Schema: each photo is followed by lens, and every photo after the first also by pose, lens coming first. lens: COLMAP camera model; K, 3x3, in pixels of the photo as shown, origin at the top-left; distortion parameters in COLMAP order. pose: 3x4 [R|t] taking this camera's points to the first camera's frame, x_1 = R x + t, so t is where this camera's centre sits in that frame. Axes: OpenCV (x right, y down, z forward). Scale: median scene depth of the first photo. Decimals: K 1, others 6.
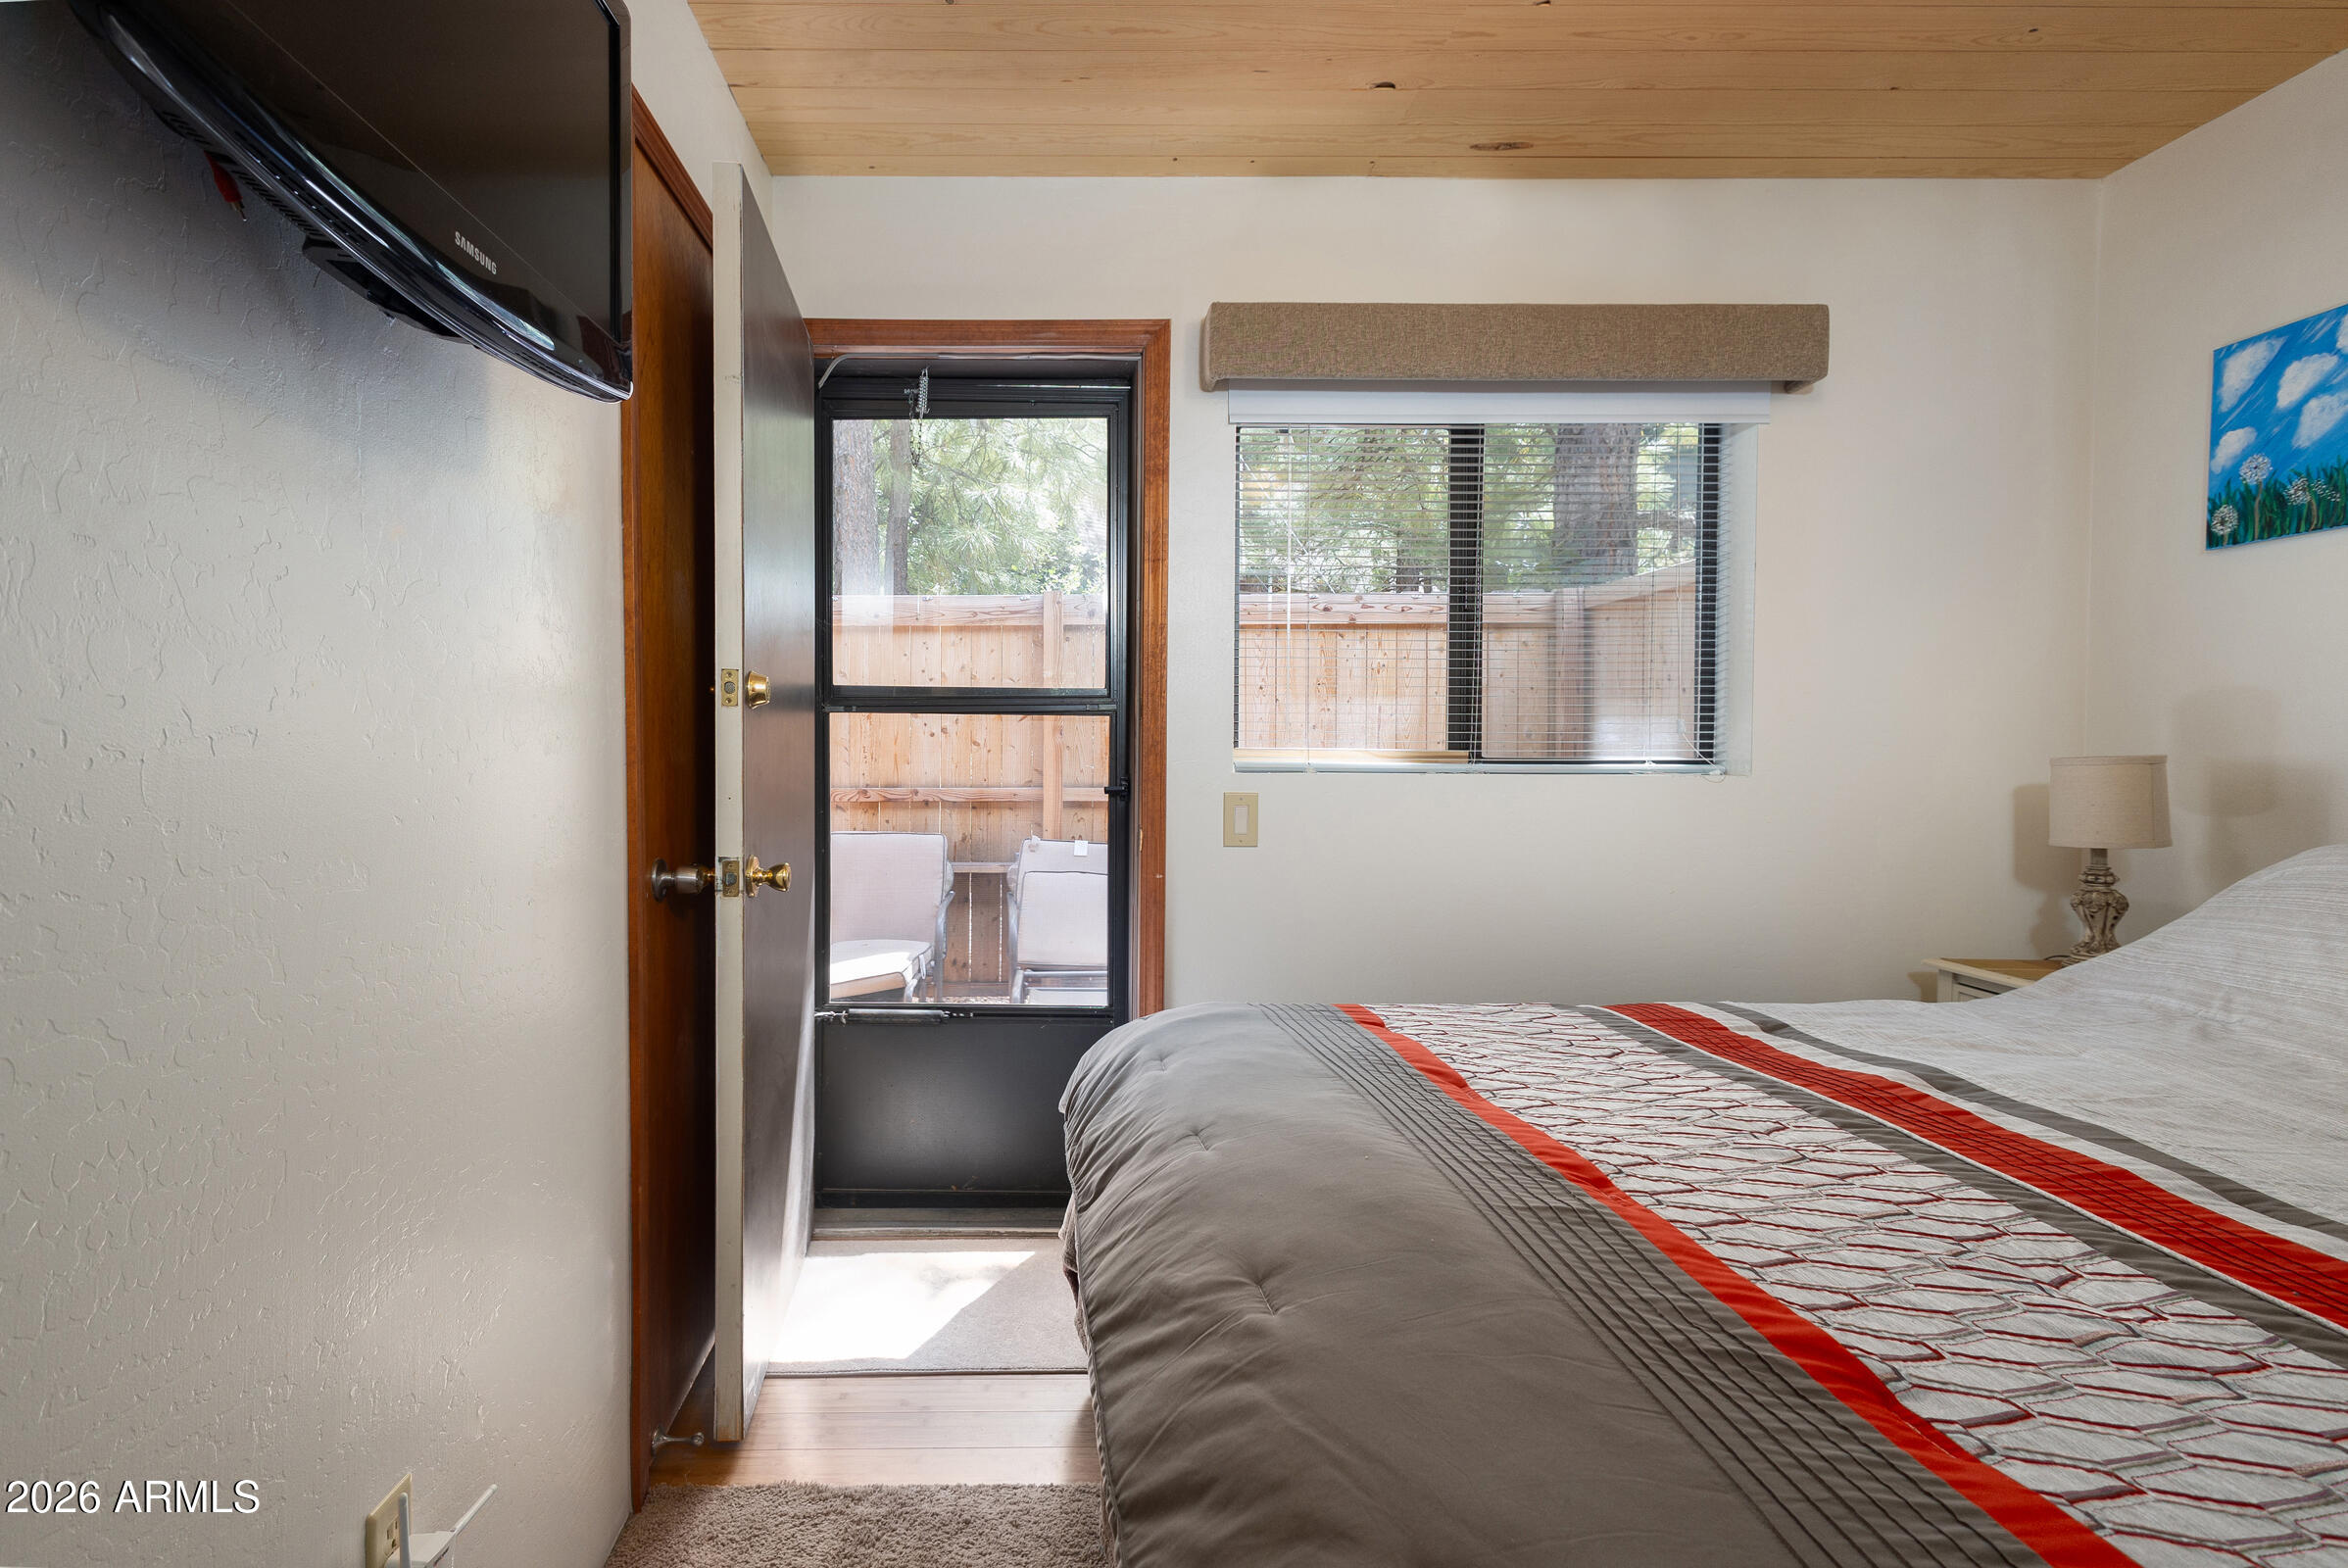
lens RADIAL K [[1125.3, 0, 1174.0], [0, 1125.3, 784.0], [0, 0, 1]] dist [-0.000924, -0.000231]
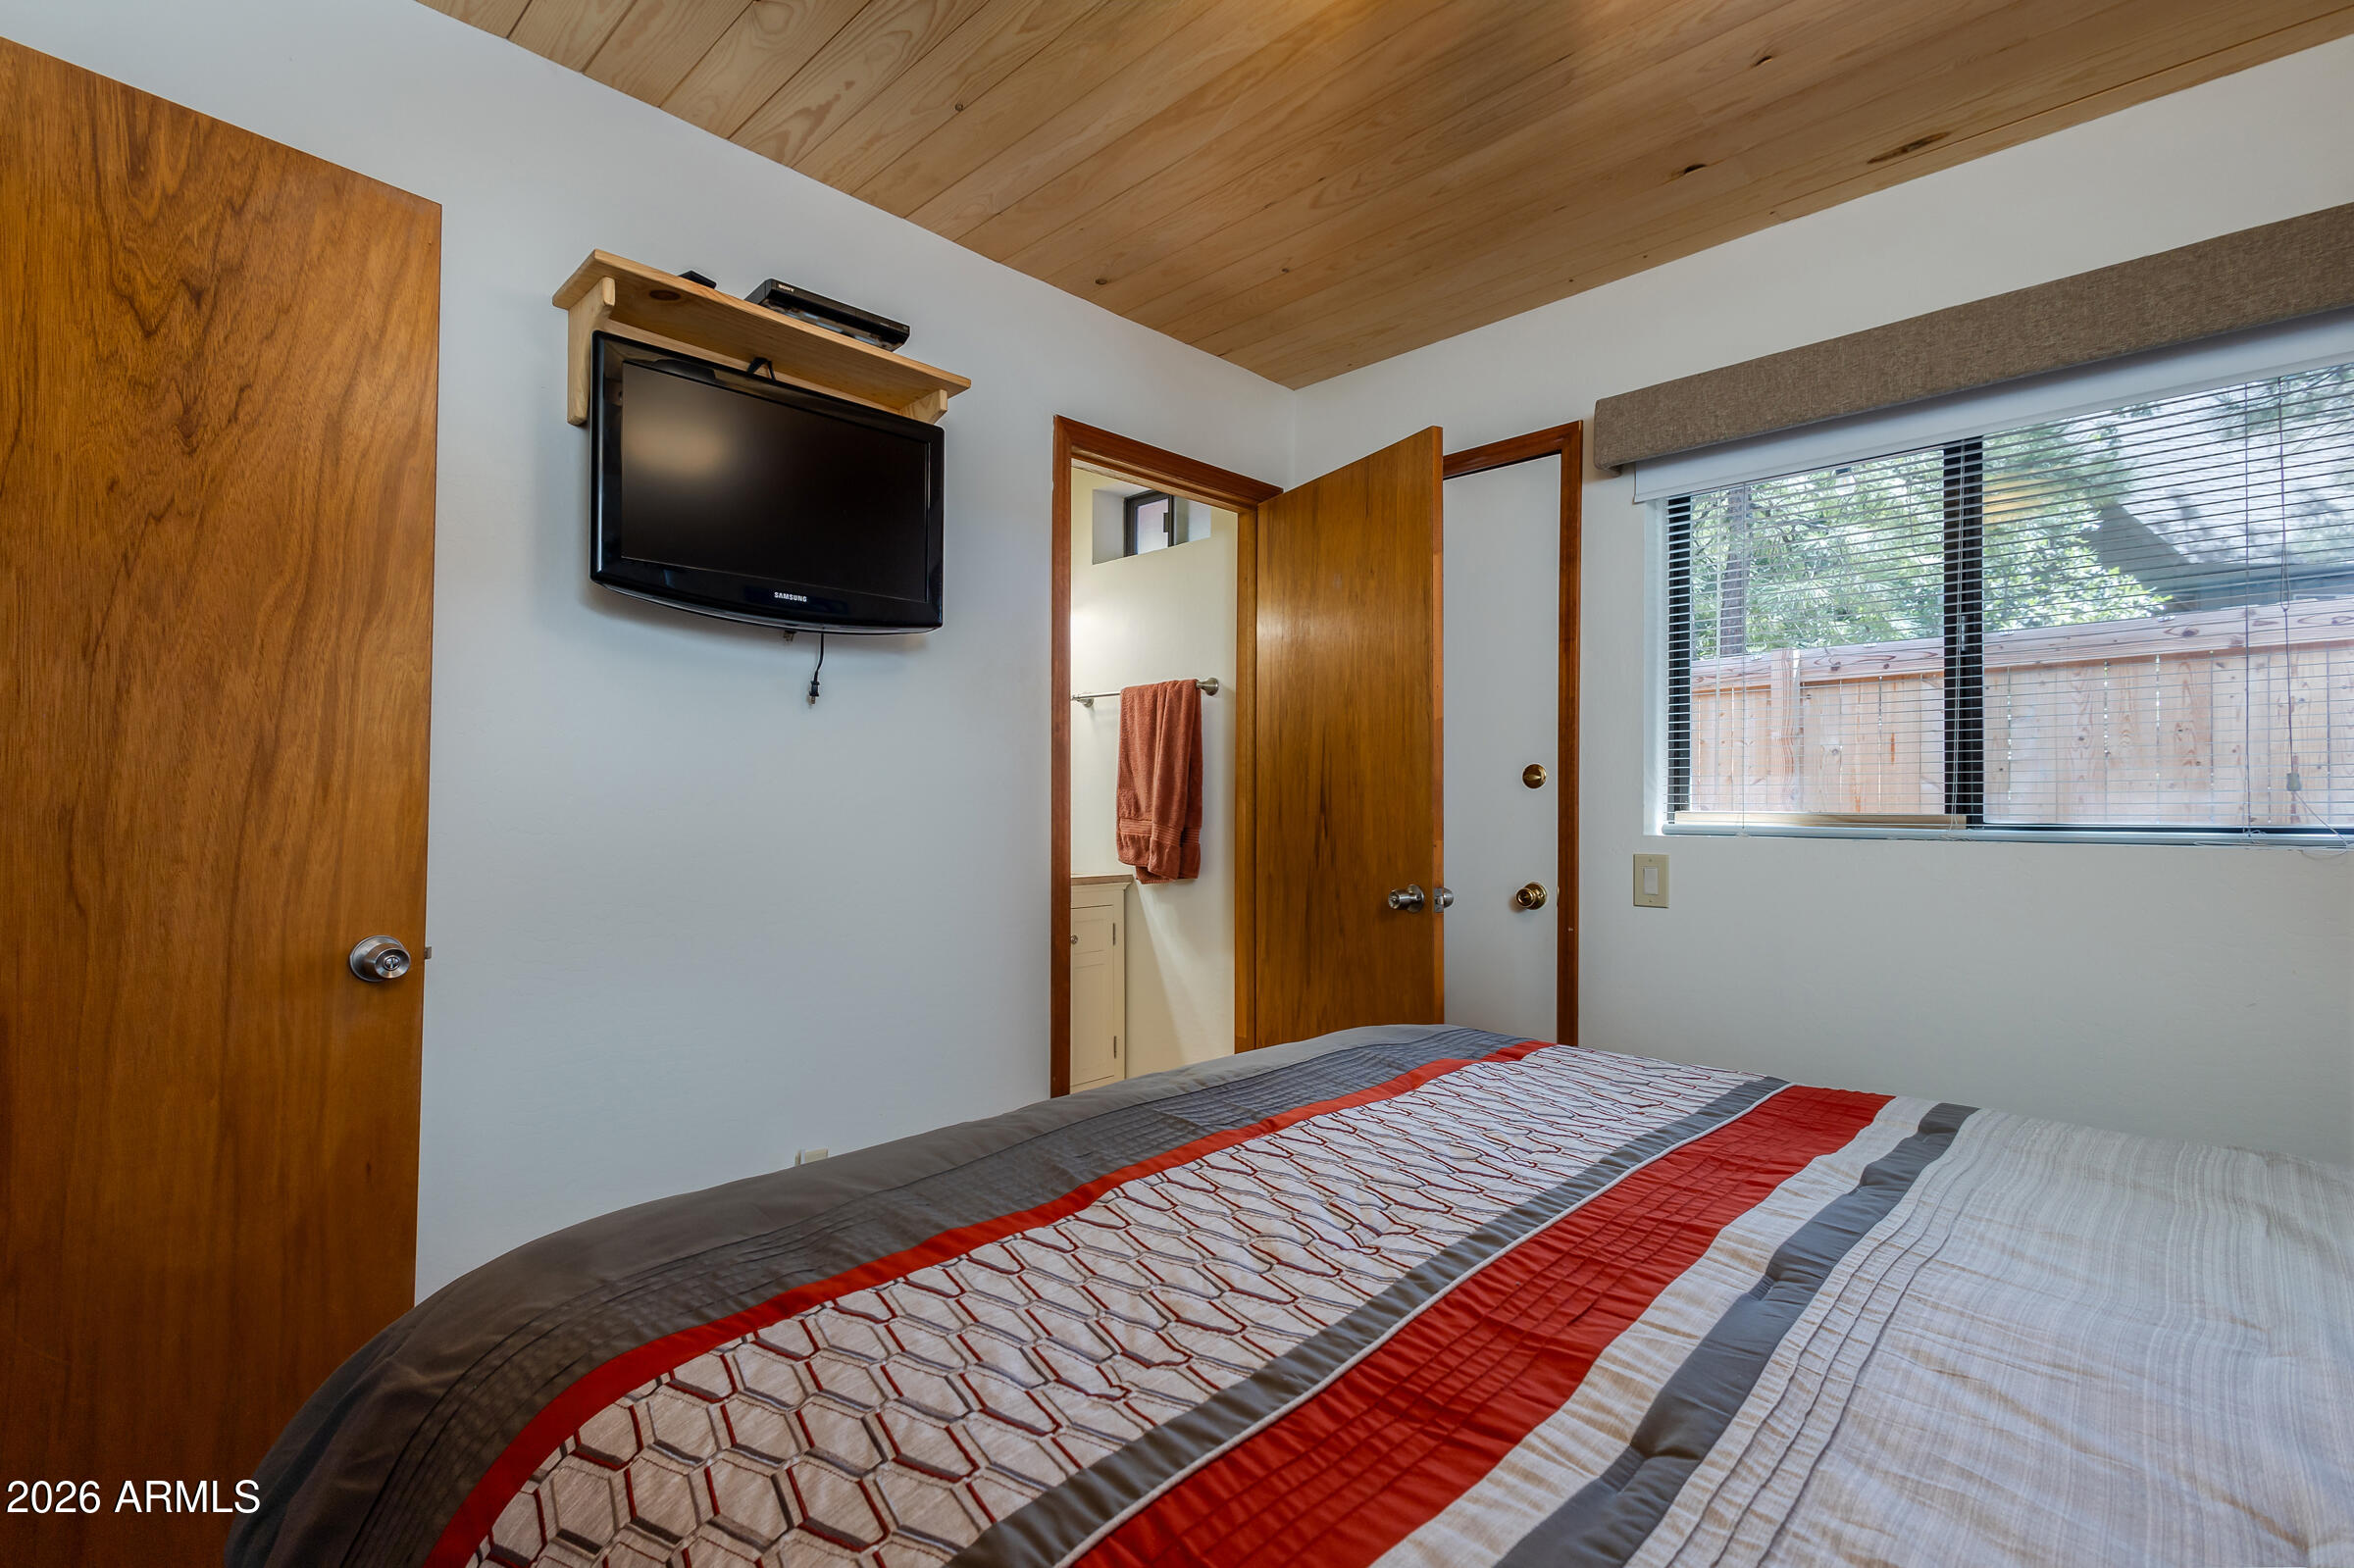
lens RADIAL K [[1084.9, 0, 1177.0], [0, 1084.9, 784.0], [0, 0, 1]] dist [-0.000448, 0.000000]
pose [[0.725699, -0.015834, -0.687830, 0.912770], [-0.024960, 0.998471, -0.049319, 0.007346], [0.687559, 0.052959, 0.724194, -0.034680]]
